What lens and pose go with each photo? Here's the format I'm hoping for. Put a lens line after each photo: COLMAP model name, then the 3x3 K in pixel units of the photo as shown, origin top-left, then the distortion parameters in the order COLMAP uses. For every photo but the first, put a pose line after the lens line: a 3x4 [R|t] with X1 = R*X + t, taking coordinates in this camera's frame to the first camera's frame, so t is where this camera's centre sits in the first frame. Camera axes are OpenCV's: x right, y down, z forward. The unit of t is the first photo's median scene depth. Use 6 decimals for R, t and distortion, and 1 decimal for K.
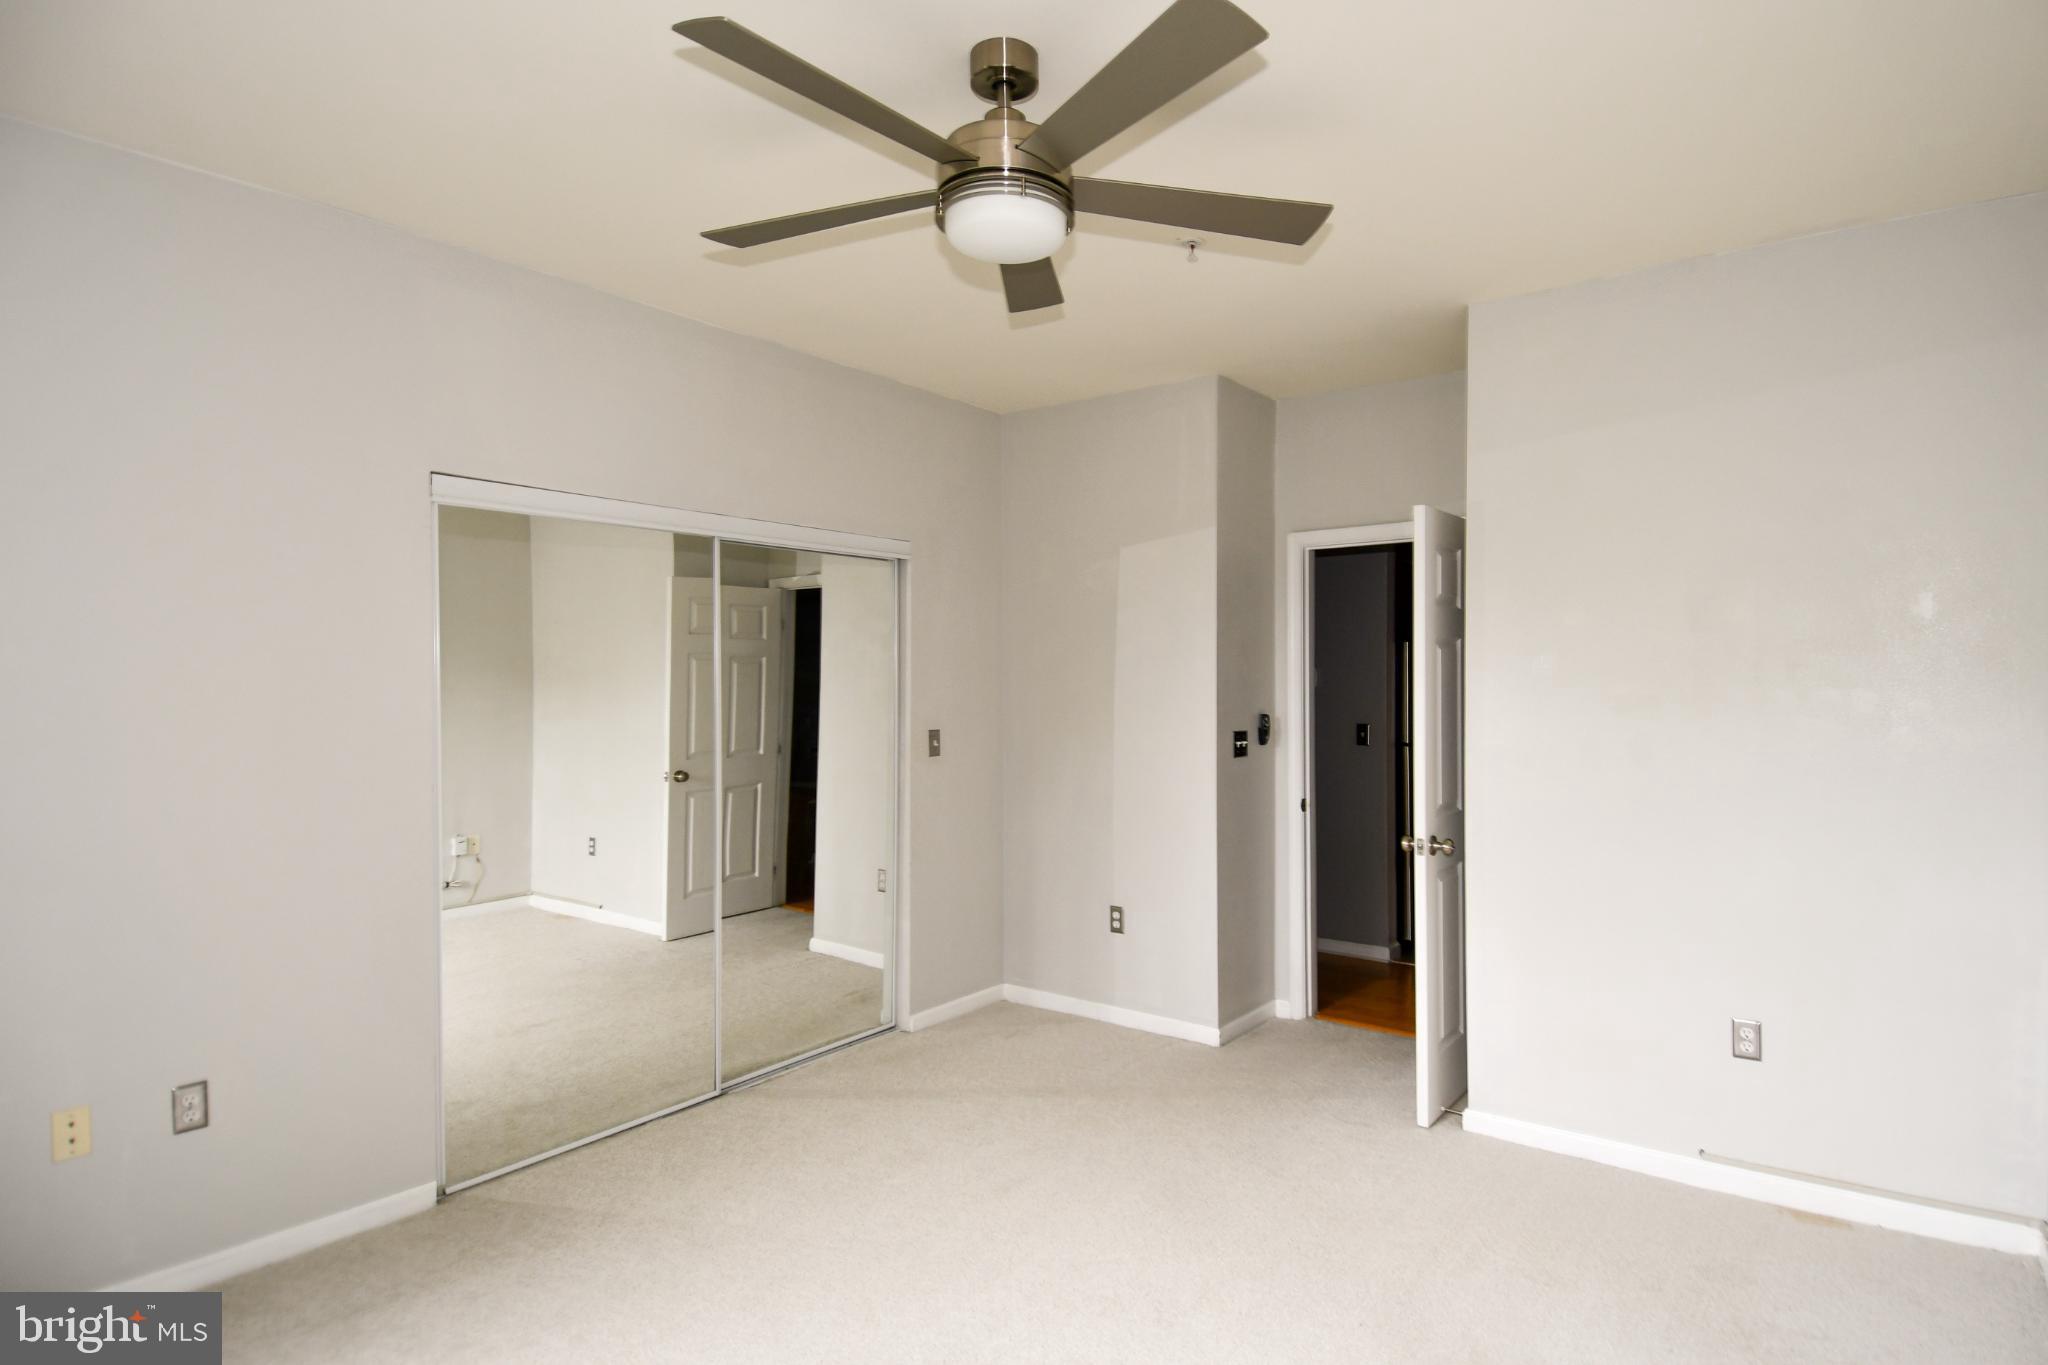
lens RADIAL K [[1100.3, 0, 1015.2], [0, 1100.3, 644.8], [0, 0, 1]] dist [0.045404, -0.049260]
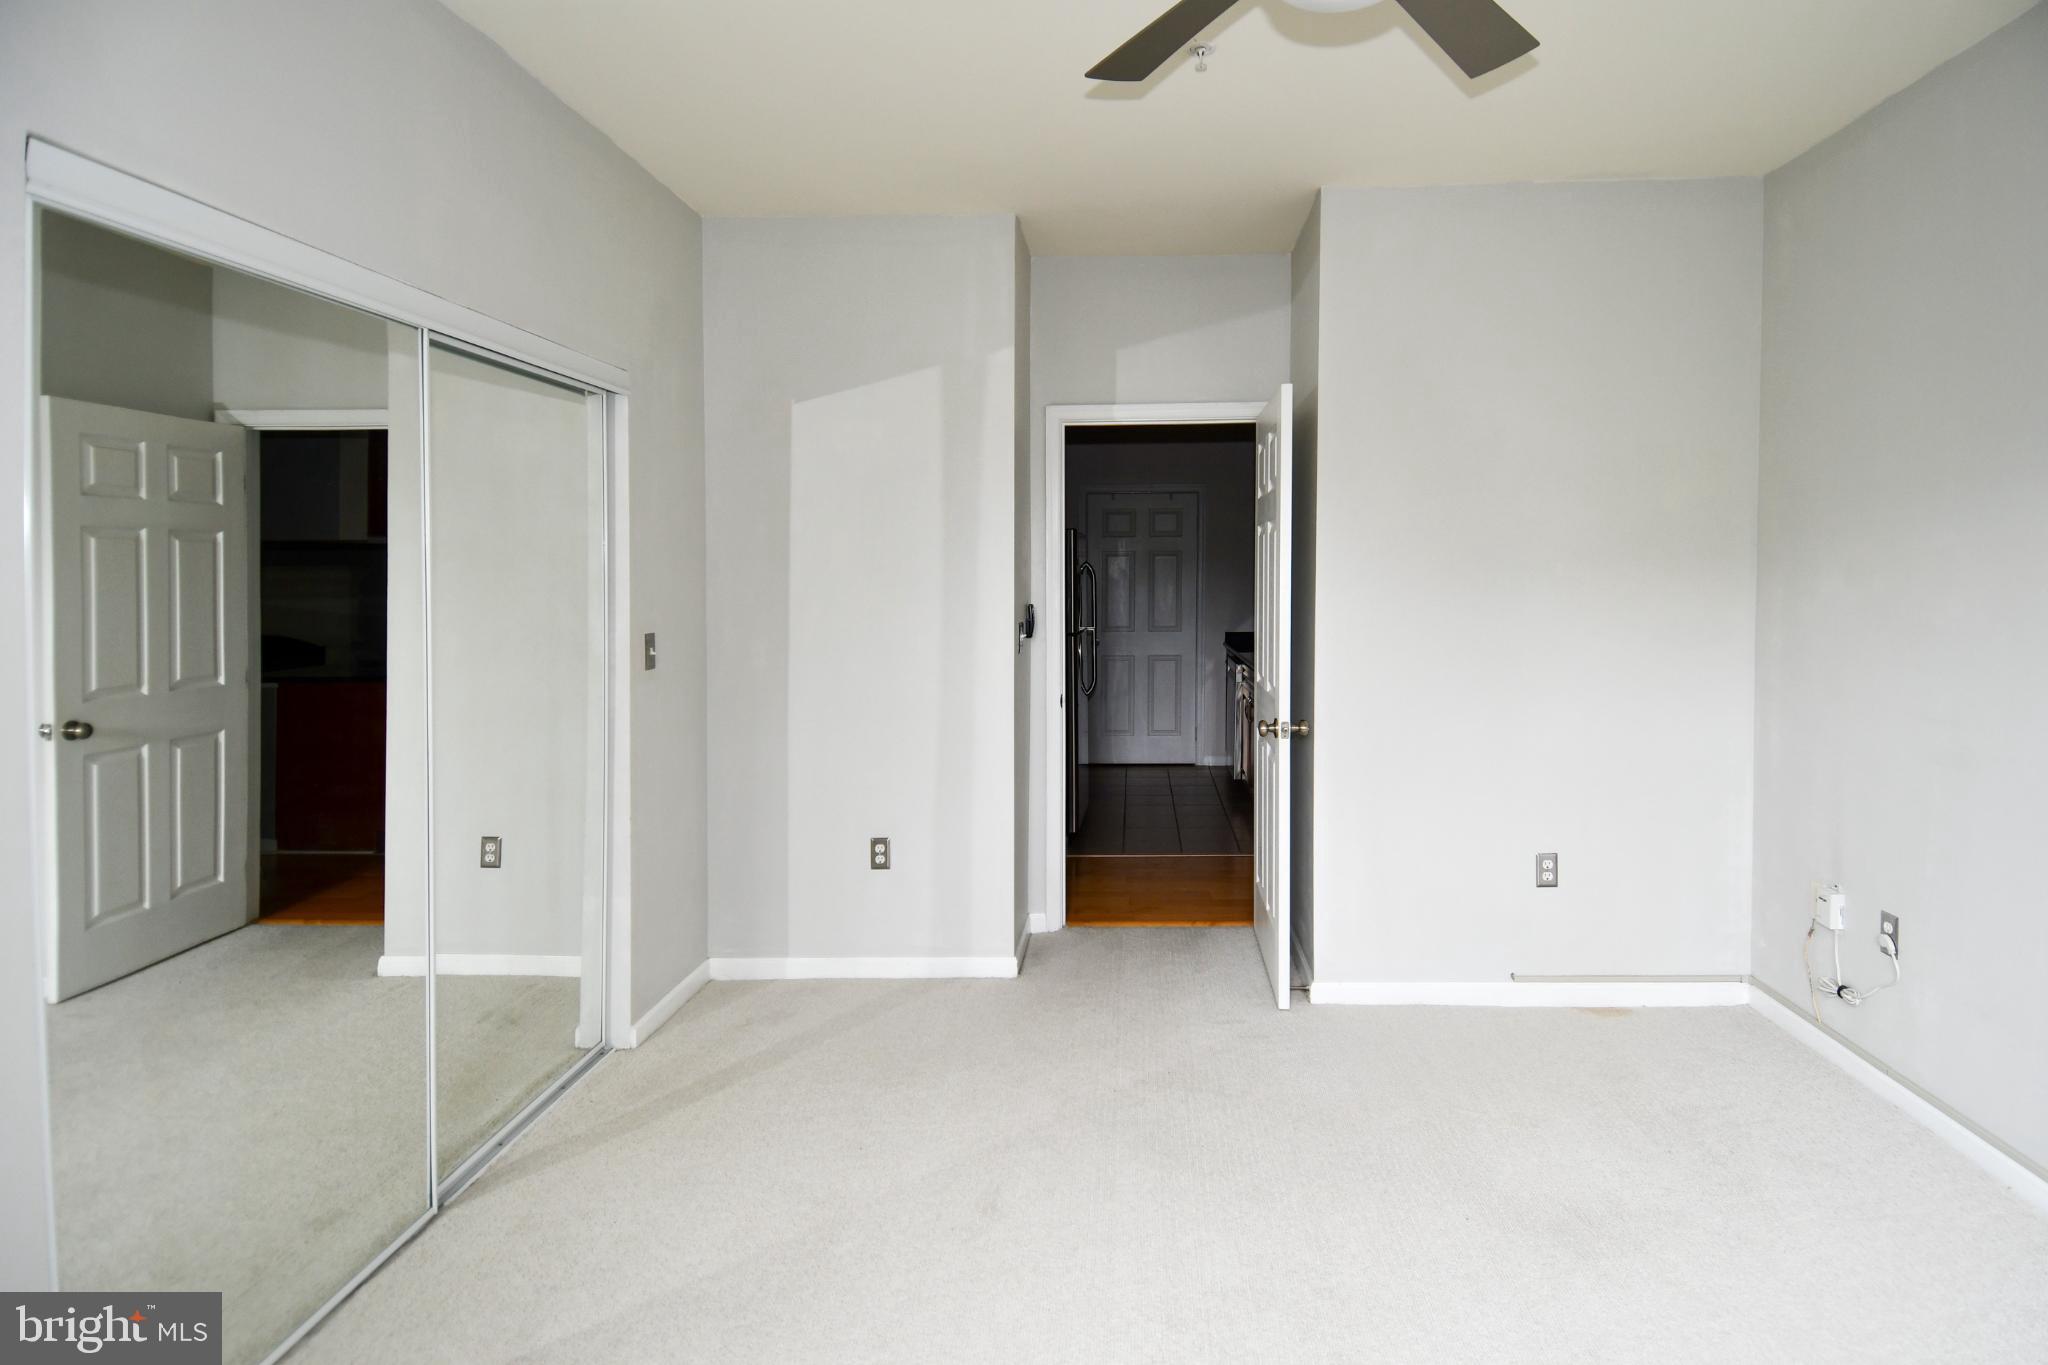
lens RADIAL K [[1193.4, 0, 1025.6], [0, 1193.4, 583.2], [0, 0, 1]] dist [0.049505, -0.057217]
pose [[0.806102, -0.013643, 0.591620, -0.346762], [-0.011533, 0.999182, 0.038756, 0.010892], [-0.591665, -0.038064, 0.805285, 0.221148]]
